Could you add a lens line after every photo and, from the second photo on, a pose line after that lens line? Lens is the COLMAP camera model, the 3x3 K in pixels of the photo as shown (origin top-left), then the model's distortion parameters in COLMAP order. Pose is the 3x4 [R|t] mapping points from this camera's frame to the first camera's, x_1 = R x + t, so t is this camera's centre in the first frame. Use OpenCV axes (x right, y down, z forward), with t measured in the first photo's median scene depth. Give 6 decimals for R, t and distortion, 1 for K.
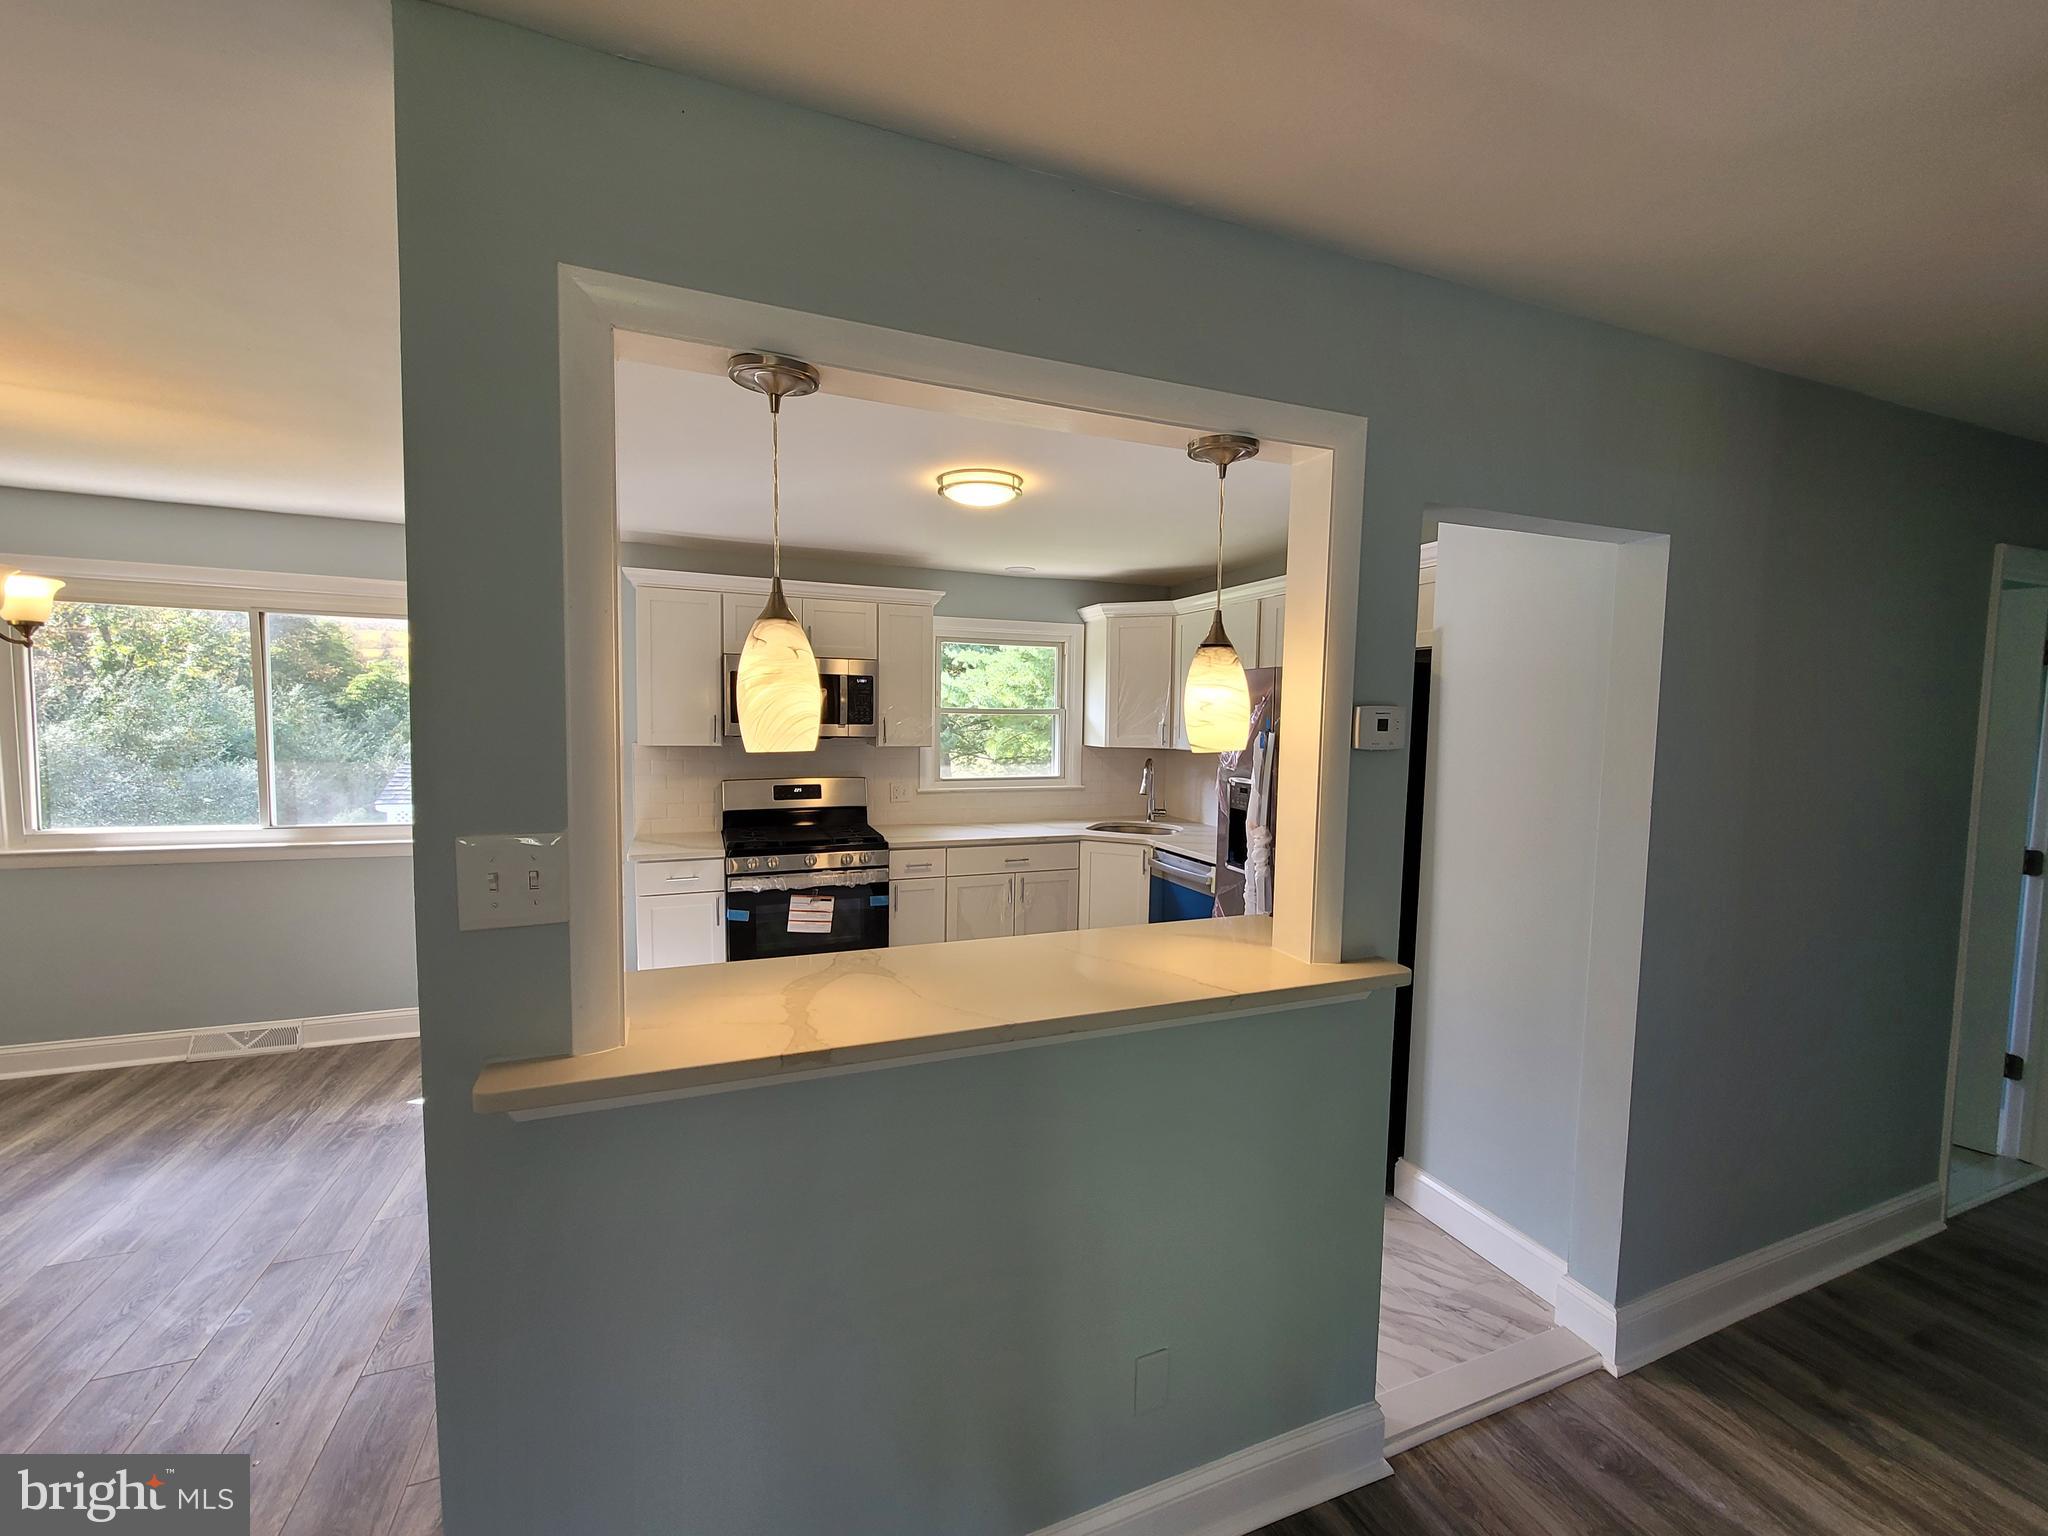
lens RADIAL K [[838.1, 0, 1041.8], [0, 838.1, 768.7], [0, 0, 1]] dist [0.004008, -0.002201]
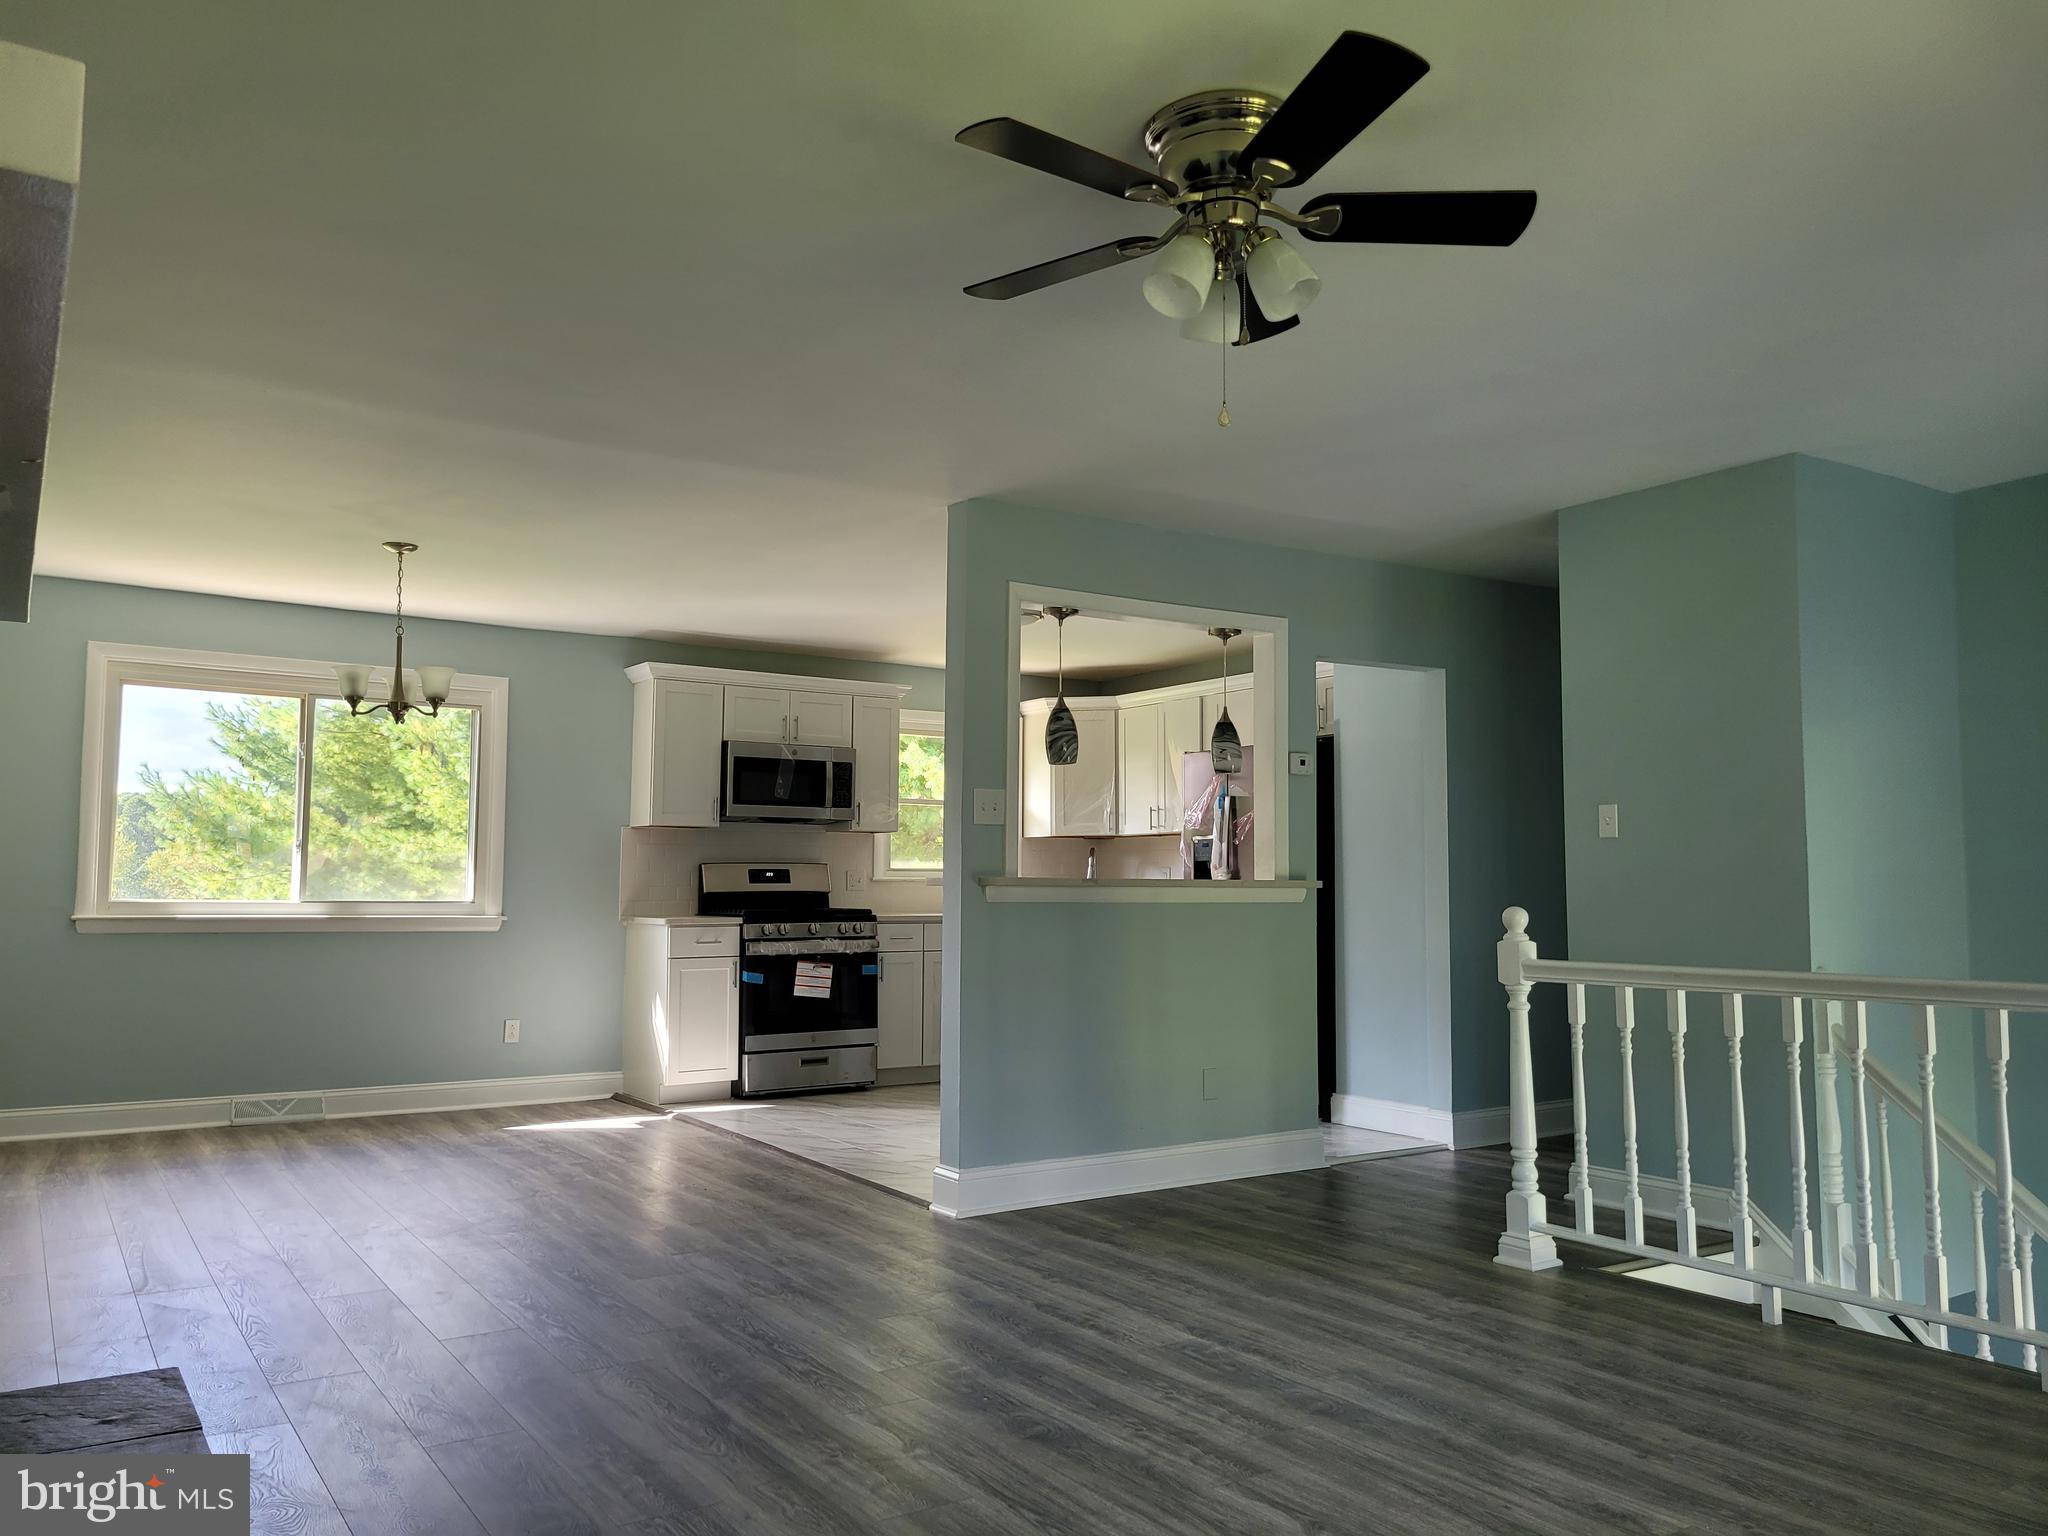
lens RADIAL K [[1536.5, 0, 1009.2], [0, 1536.5, 772.7], [0, 0, 1]] dist [0.051325, -0.043909]
pose [[0.982229, 0.002504, 0.187671, -0.402797], [0.023471, 0.990423, -0.136057, 0.186380], [-0.186215, 0.138044, 0.972763, -1.010801]]
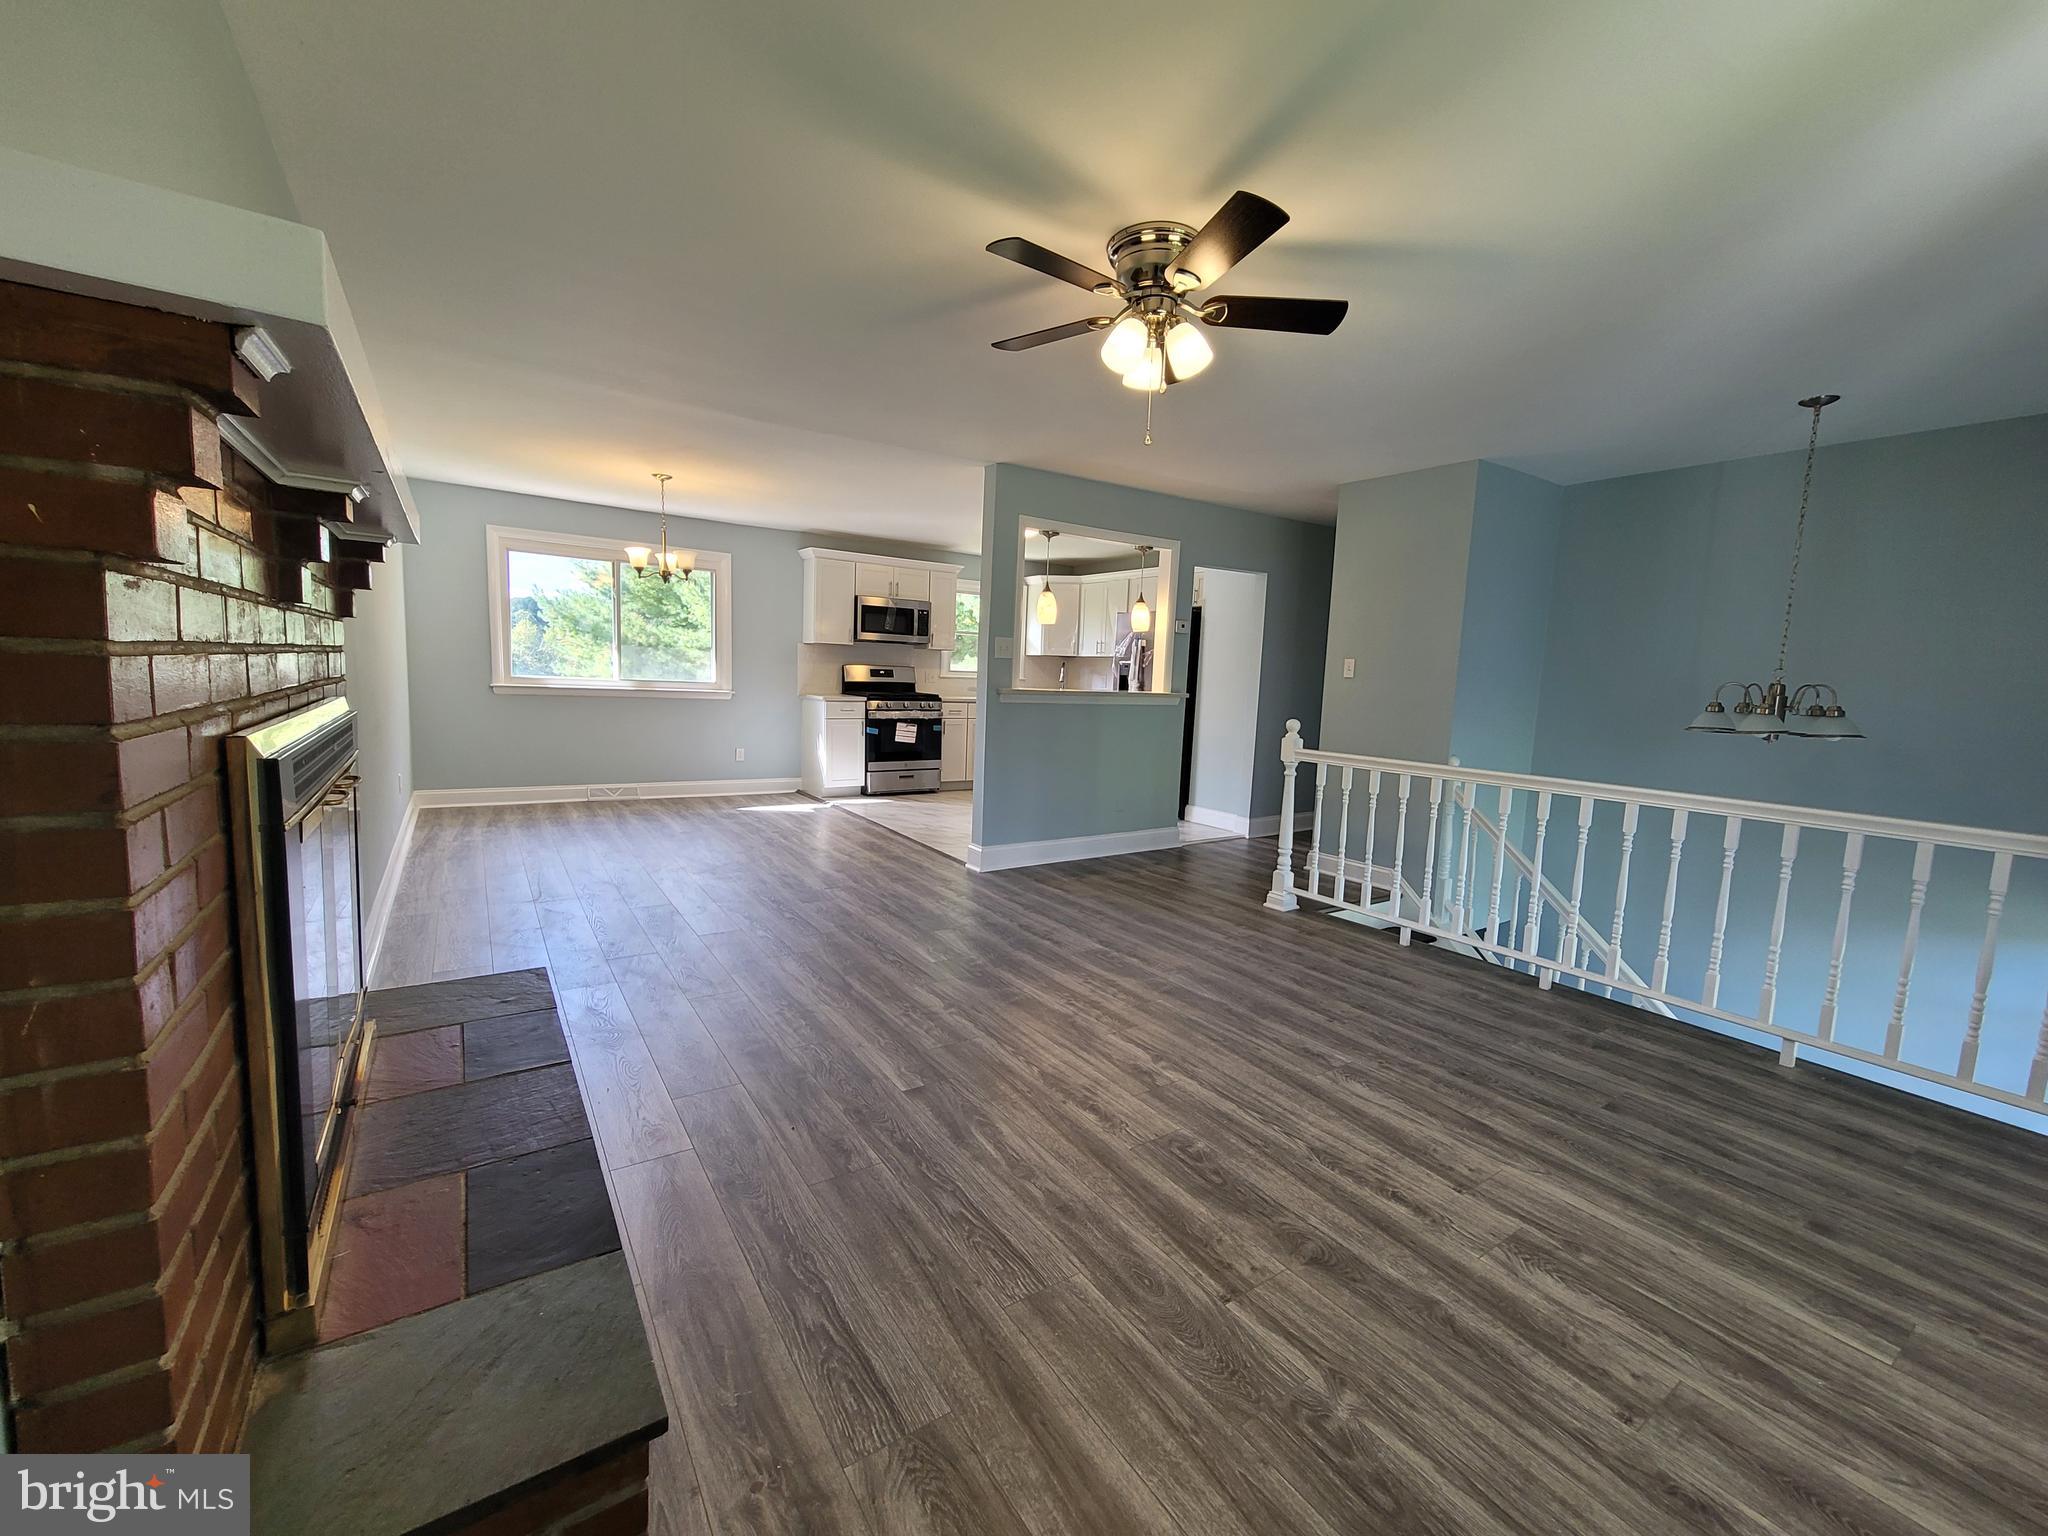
lens RADIAL K [[838.1, 0, 1040.0], [0, 838.1, 768.4], [0, 0, 1]] dist [0.004008, -0.002201]
pose [[0.977310, -0.002462, 0.211797, -0.386536], [-0.010089, 0.998256, 0.058158, 0.141084], [-0.211571, -0.058976, 0.975582, -0.976261]]
